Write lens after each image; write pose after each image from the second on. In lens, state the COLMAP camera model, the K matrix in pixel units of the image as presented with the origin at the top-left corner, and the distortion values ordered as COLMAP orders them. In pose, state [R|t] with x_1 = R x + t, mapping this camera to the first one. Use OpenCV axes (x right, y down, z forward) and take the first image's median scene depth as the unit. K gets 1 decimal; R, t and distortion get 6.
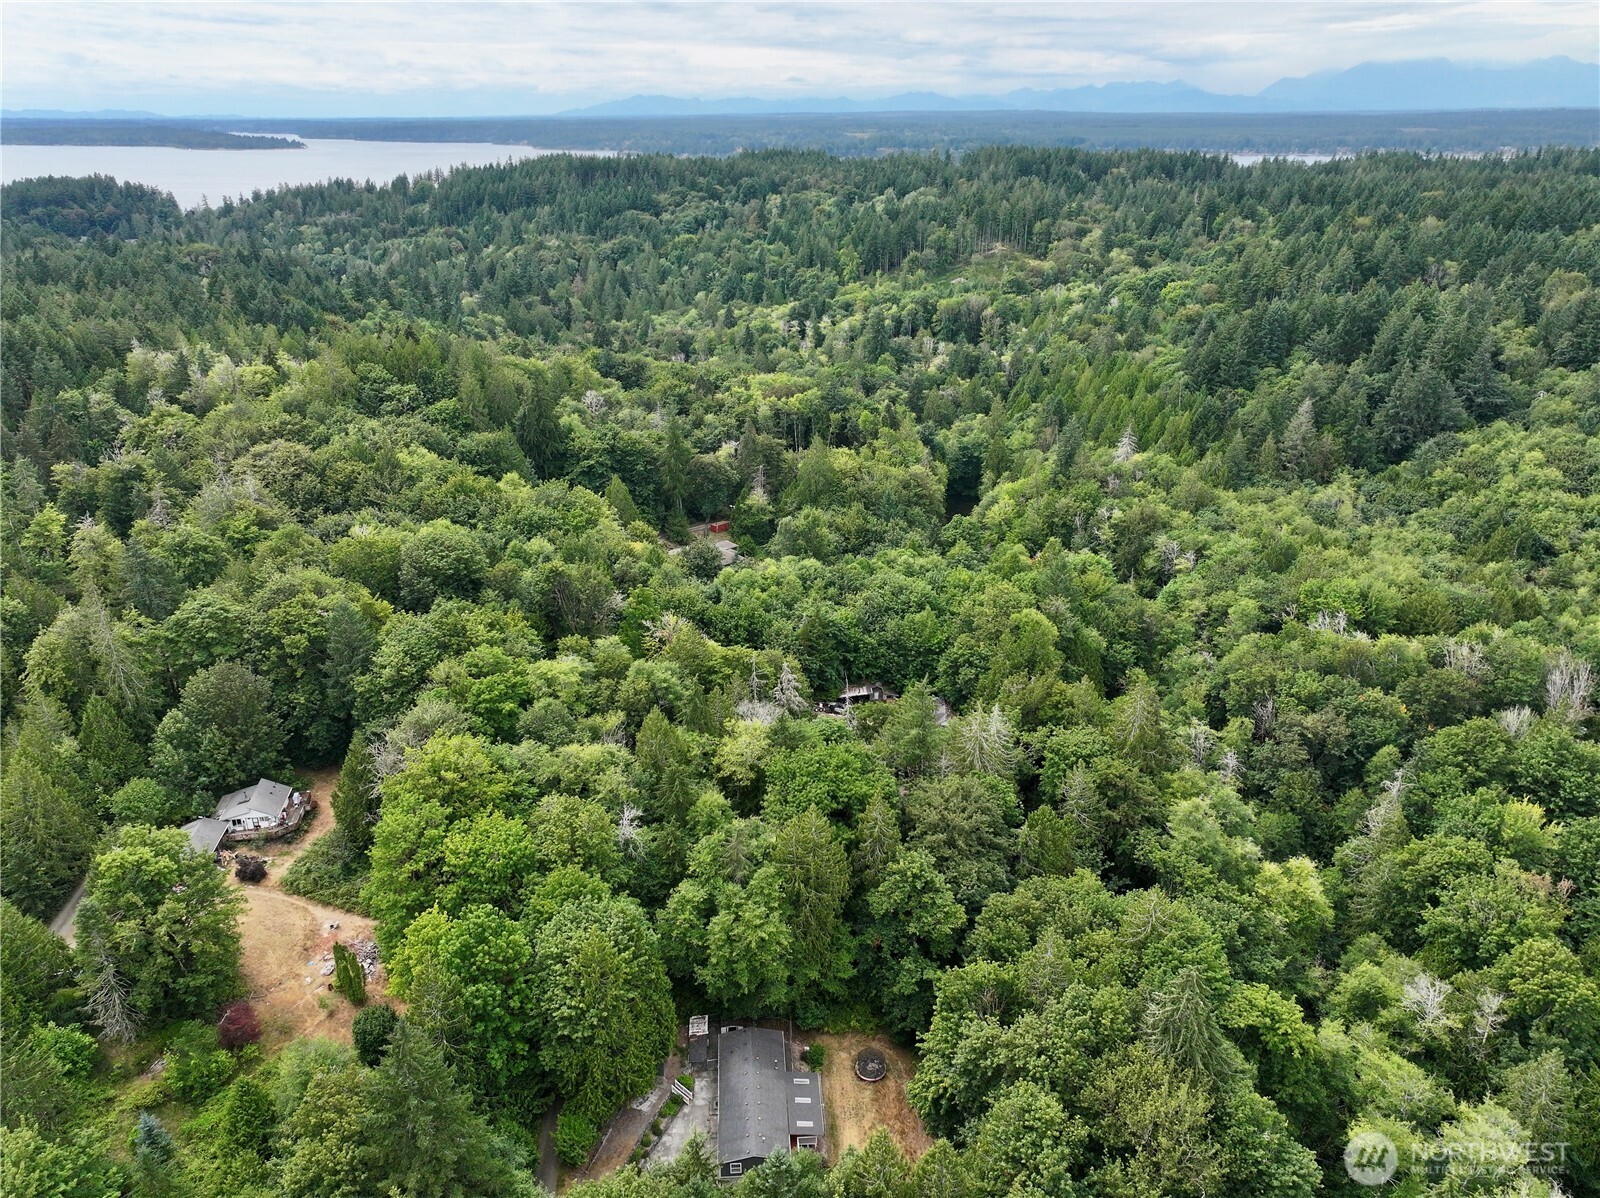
lens RADIAL K [[1131.4, 0, 798.5], [0, 1131.4, 594.2], [0, 0, 1]] dist [0.006310, 0.011173]
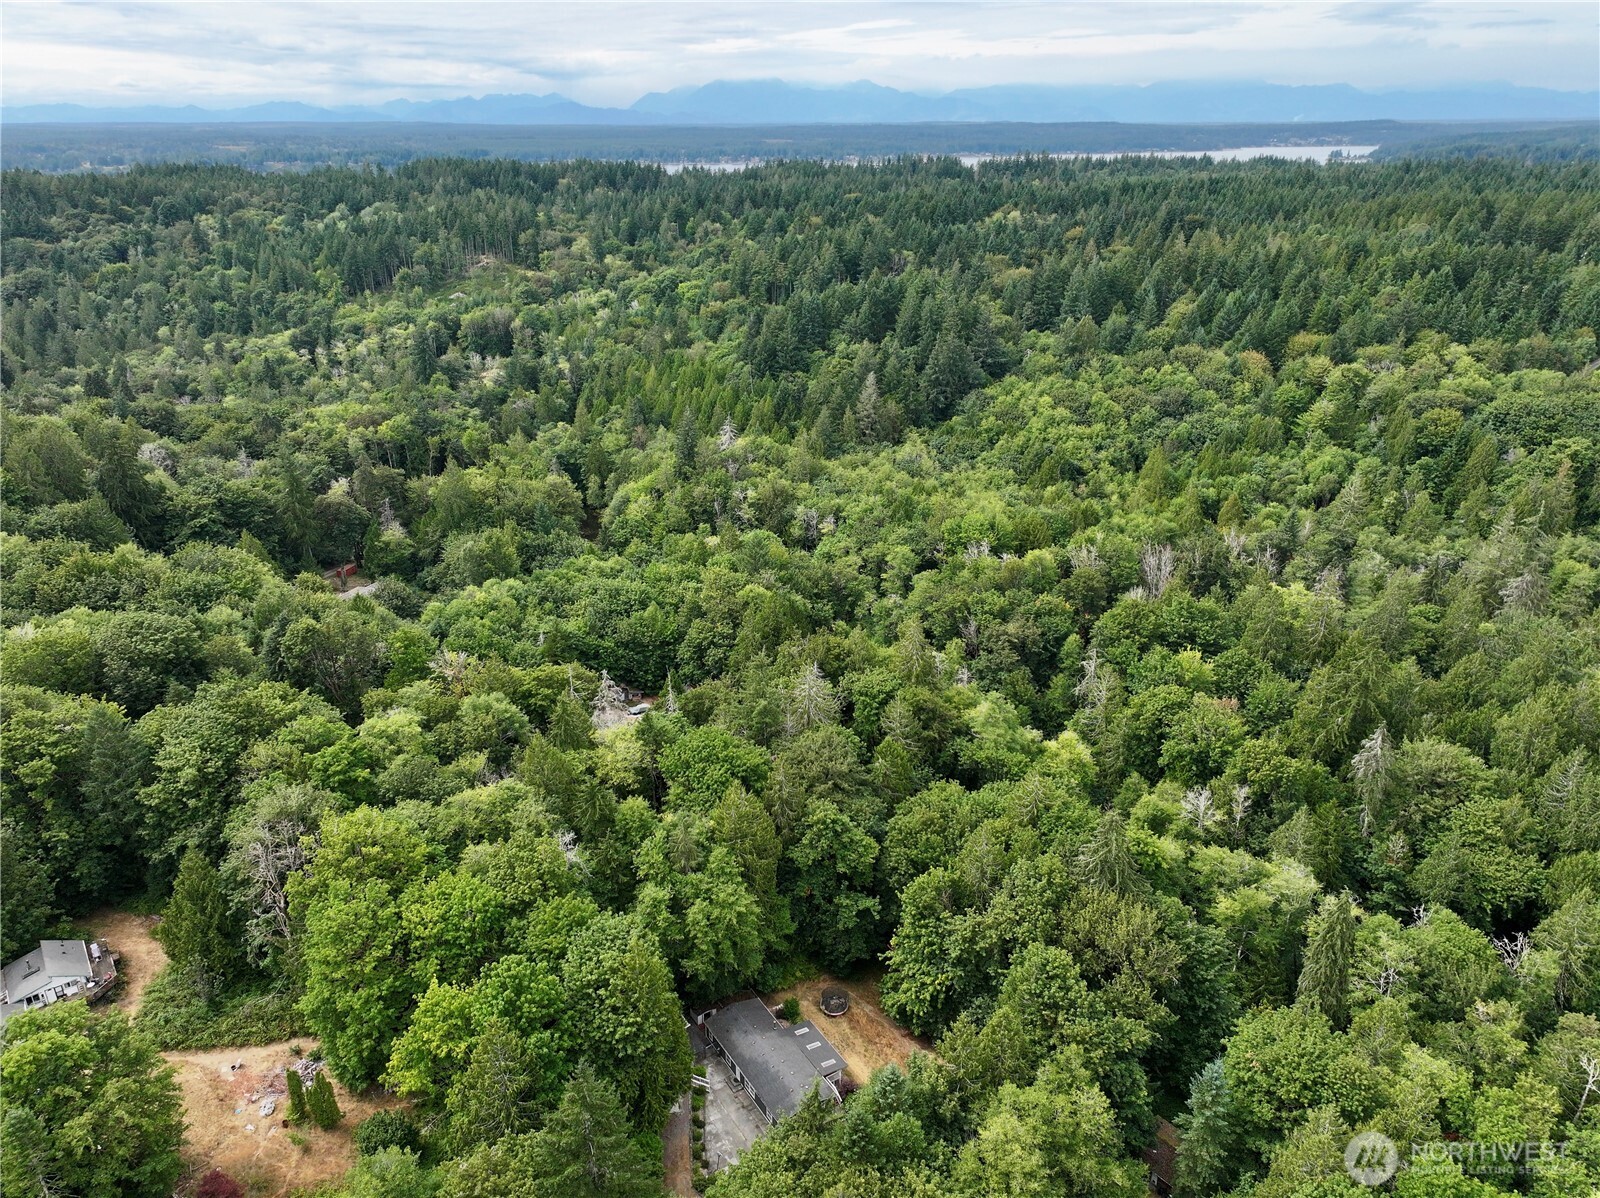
lens RADIAL K [[1131.4, 0, 800.0], [0, 1131.4, 604.7], [0, 0, 1]] dist [0.006310, 0.011173]
pose [[0.880443, -0.185467, 0.436375, -0.211436], [0.186000, 0.981654, 0.041940, -0.004318], [-0.436148, 0.044240, 0.898787, 0.015312]]
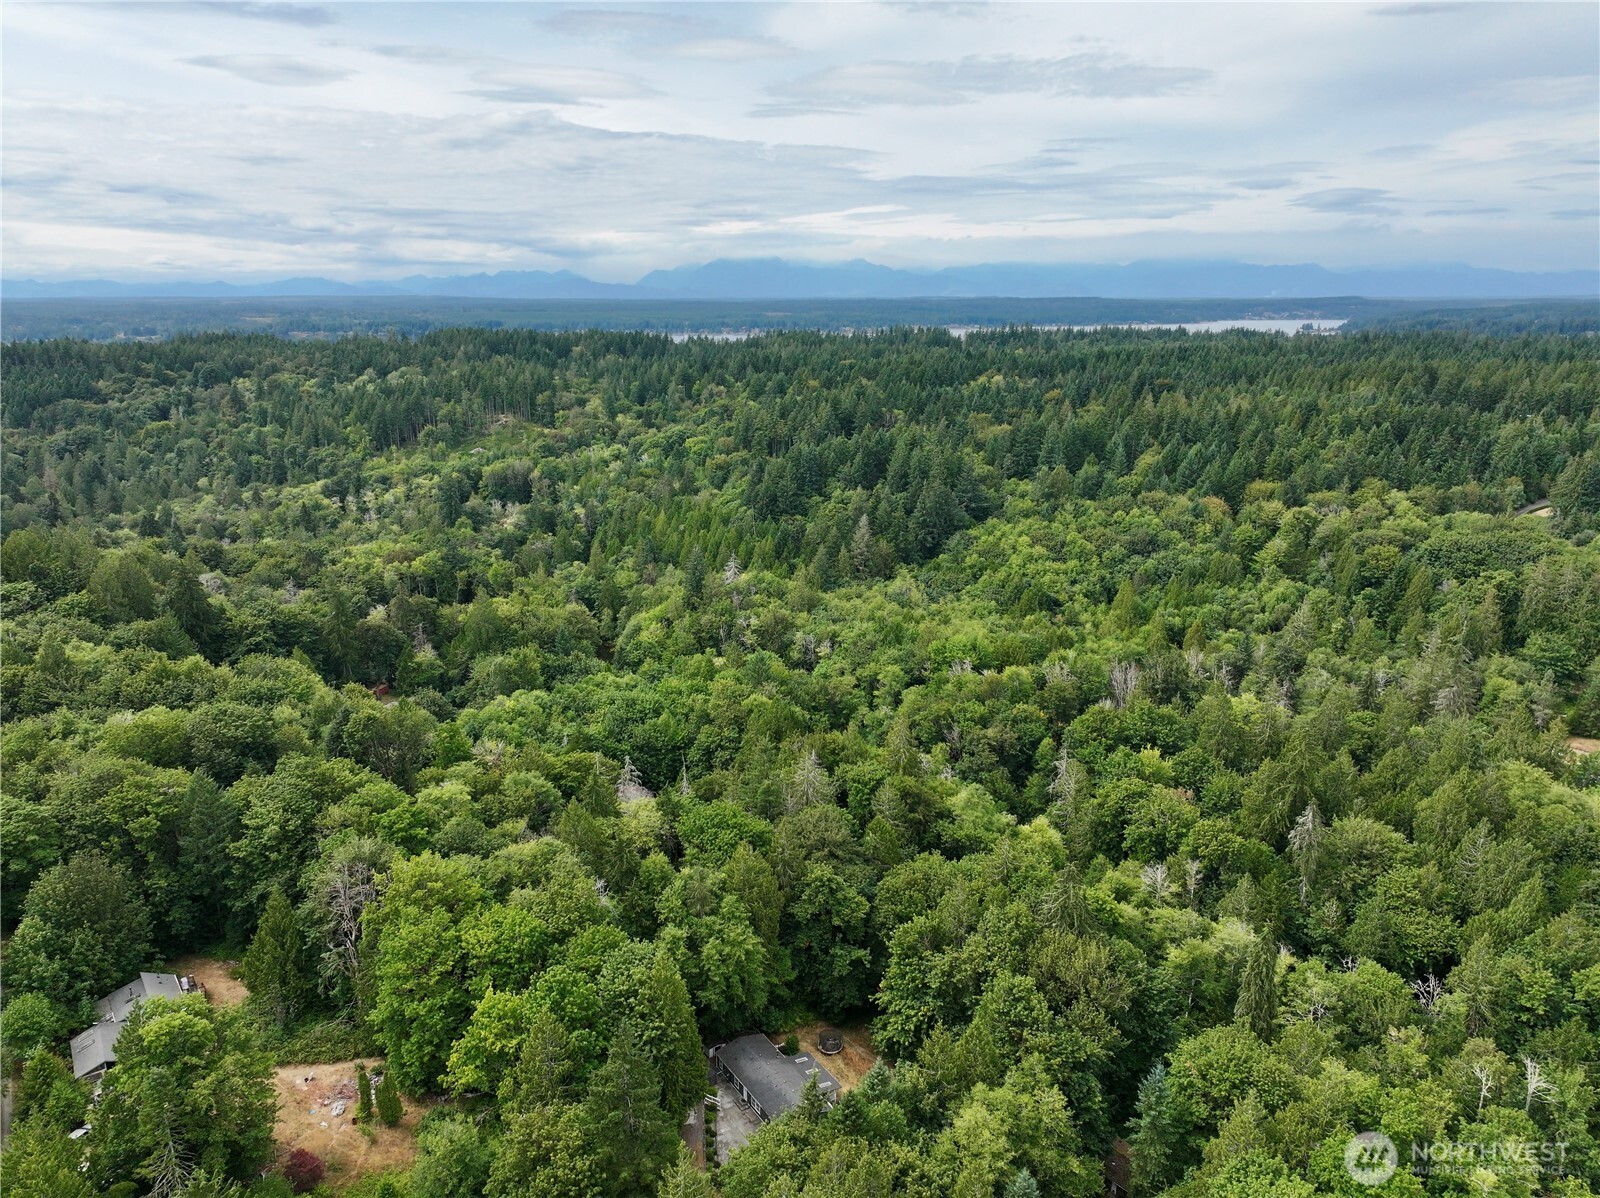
lens RADIAL K [[1131.4, 0, 799.3], [0, 1131.4, 607.4], [0, 0, 1]] dist [0.006310, 0.011173]
pose [[0.879974, -0.123643, 0.458647, -0.268009], [0.184444, 0.978710, -0.090039, 0.036456], [-0.437750, 0.163827, 0.884045, -0.077515]]
